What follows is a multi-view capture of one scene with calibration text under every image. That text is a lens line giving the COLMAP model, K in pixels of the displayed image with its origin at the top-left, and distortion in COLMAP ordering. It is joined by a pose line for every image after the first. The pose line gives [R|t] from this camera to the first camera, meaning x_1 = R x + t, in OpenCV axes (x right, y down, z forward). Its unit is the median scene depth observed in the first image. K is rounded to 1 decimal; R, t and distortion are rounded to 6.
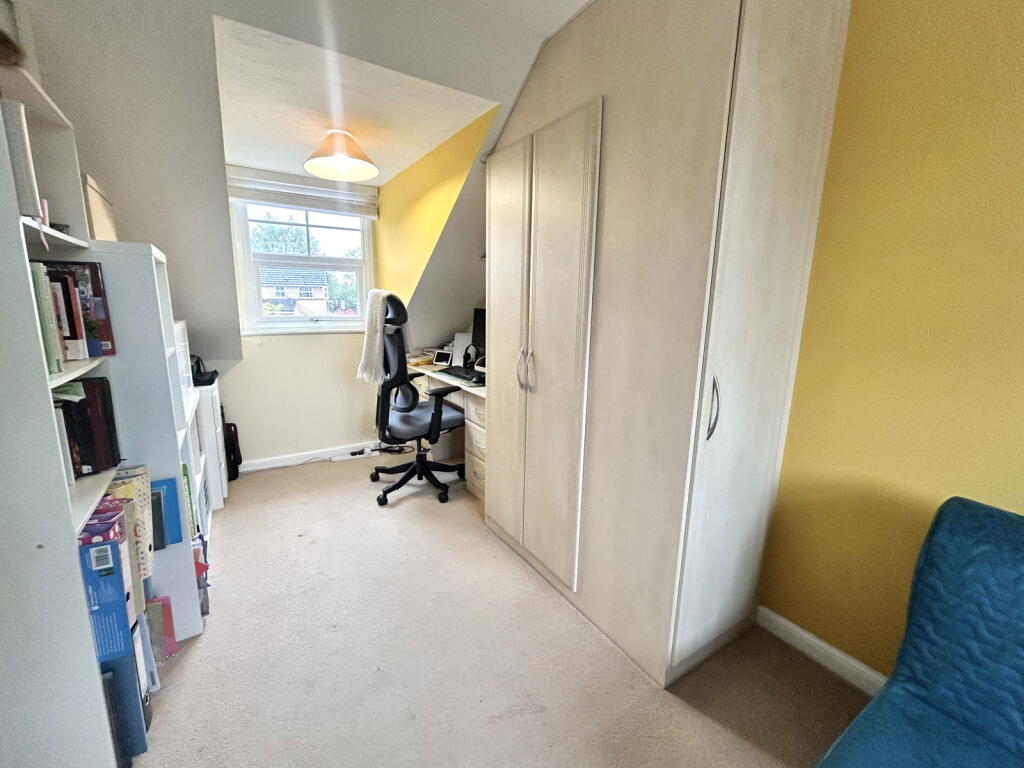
lens RADIAL K [[420.0, 0, 510.2], [0, 420.0, 382.0], [0, 0, 1]] dist [-0.000140, -0.000035]
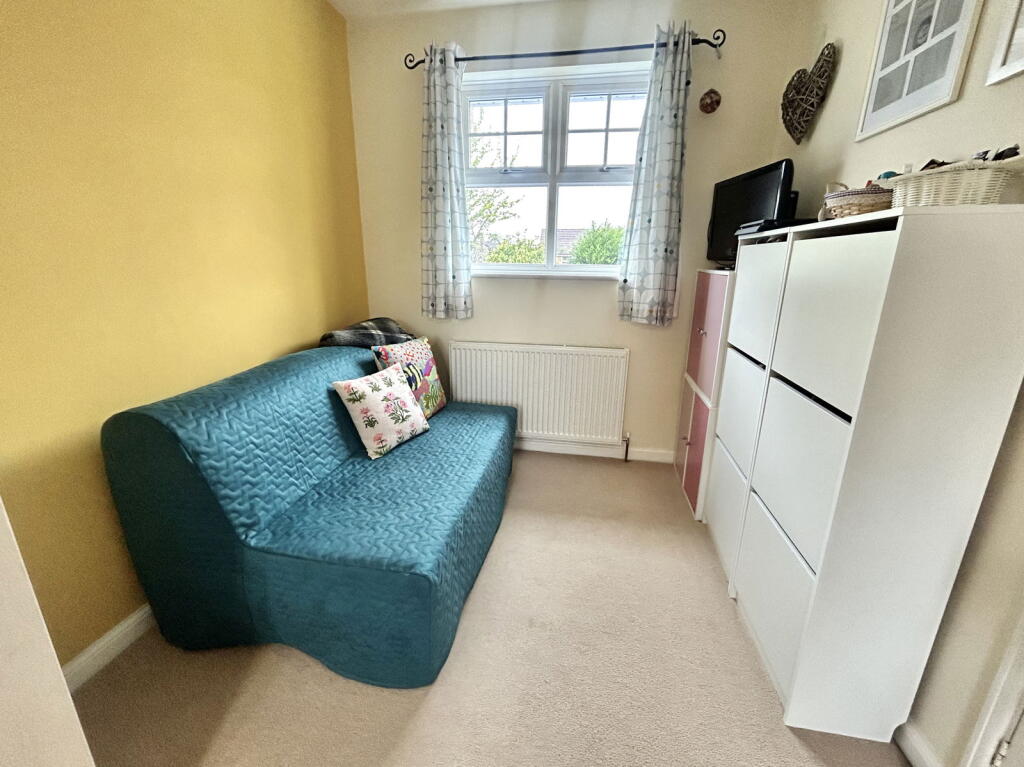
lens RADIAL K [[420.0, 0, 512.6], [0, 420.0, 379.2], [0, 0, 1]] dist [-0.000140, -0.000035]
pose [[-0.725861, -0.208251, 0.655559, -0.398415], [0.099330, 0.911342, 0.399487, -0.149907], [-0.680632, 0.355089, -0.640822, 1.171015]]
